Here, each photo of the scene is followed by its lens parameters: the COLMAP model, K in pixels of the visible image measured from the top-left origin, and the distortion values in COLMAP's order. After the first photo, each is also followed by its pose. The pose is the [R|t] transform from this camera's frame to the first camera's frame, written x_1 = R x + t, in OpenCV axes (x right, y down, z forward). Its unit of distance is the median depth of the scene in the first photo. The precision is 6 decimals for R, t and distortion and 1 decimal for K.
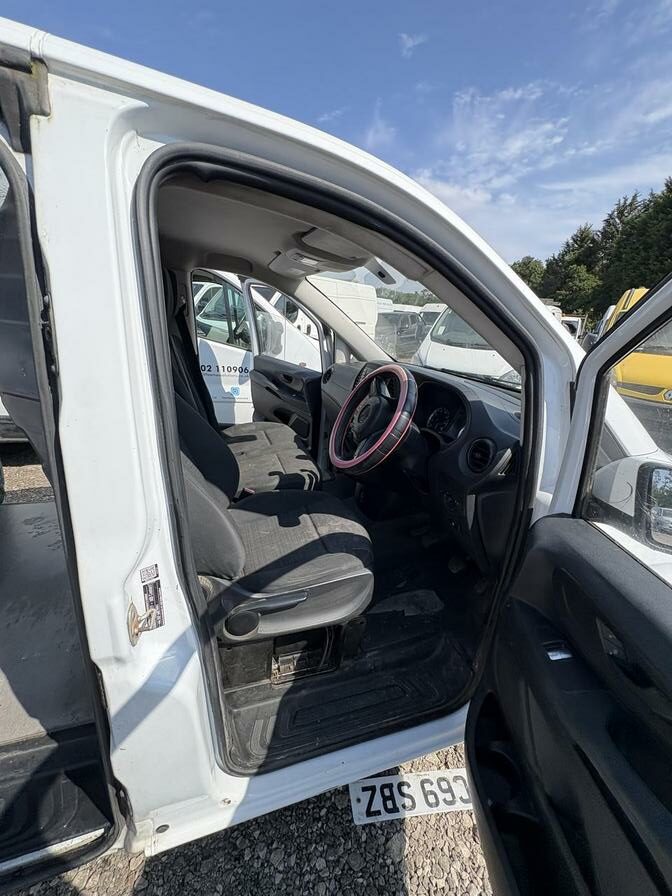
lens RADIAL K [[357.6, 0, 334.7], [0, 357.6, 443.8], [0, 0, 1]] dist [0.006575, -0.001297]
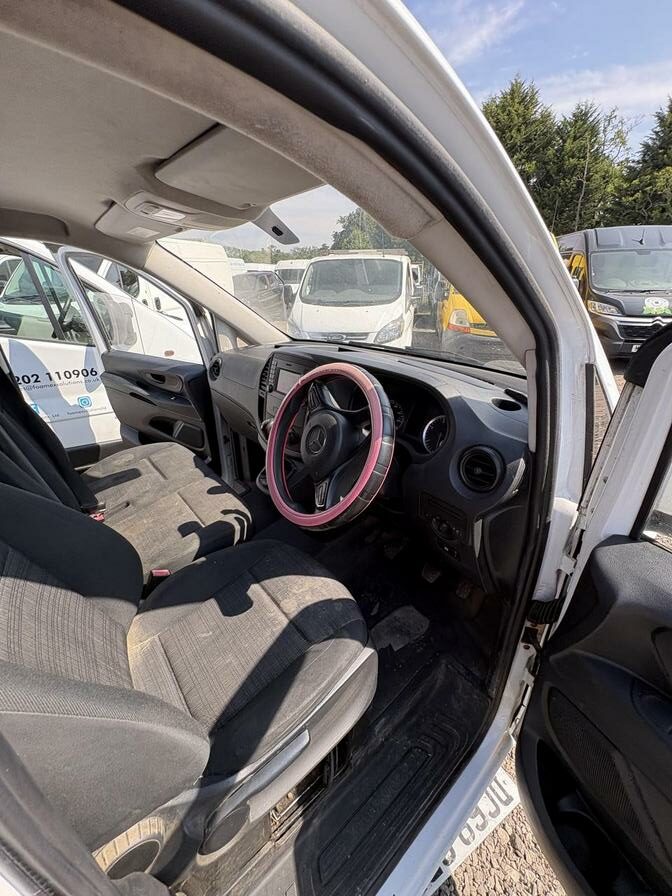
lens RADIAL K [[357.6, 0, 335.8], [0, 357.6, 447.0], [0, 0, 1]] dist [0.006575, -0.001297]
pose [[0.927935, -0.223516, 0.298290, -0.052529], [0.191718, 0.972492, 0.132303, -0.087729], [-0.319656, -0.065581, 0.945261, 0.177867]]
